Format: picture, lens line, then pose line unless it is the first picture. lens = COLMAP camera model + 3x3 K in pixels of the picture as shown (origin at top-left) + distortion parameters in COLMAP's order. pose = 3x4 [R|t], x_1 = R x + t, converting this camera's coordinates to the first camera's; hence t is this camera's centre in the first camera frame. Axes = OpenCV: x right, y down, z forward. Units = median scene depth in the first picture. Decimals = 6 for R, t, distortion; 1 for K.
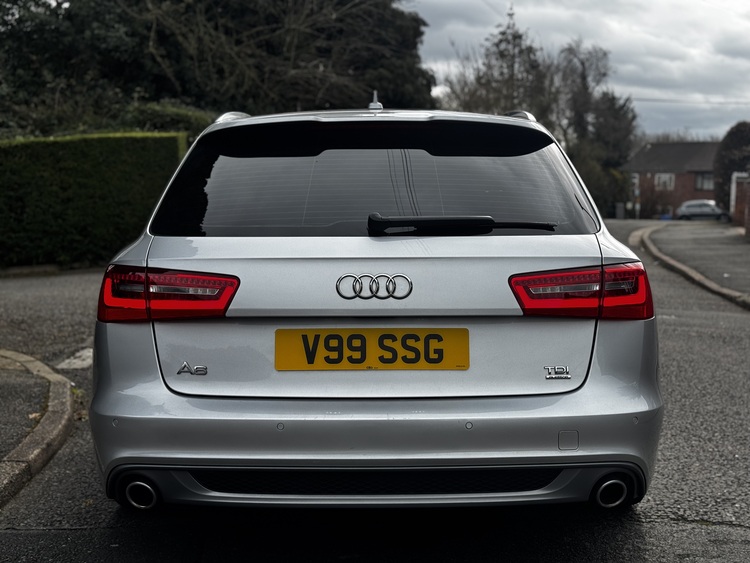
lens RADIAL K [[1037.4, 0, 380.2], [0, 1037.4, 285.9], [0, 0, 1]] dist [0.217218, -0.475473]
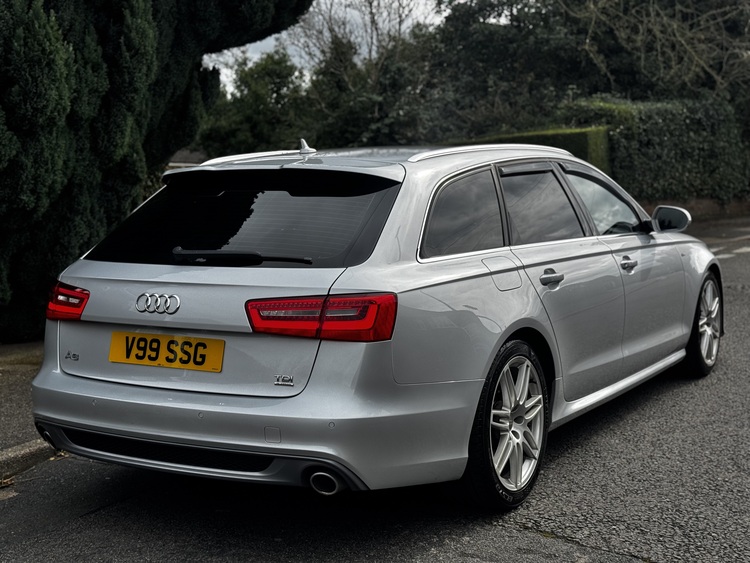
lens RADIAL K [[1038.2, 0, 375.0], [0, 1038.2, 281.5], [0, 0, 1]] dist [0.214518, -0.446740]
pose [[0.855419, 0.040895, -0.516320, 0.879792], [-0.033063, 0.999156, 0.024361, -0.066411], [0.516881, -0.003768, 0.856049, 0.001102]]
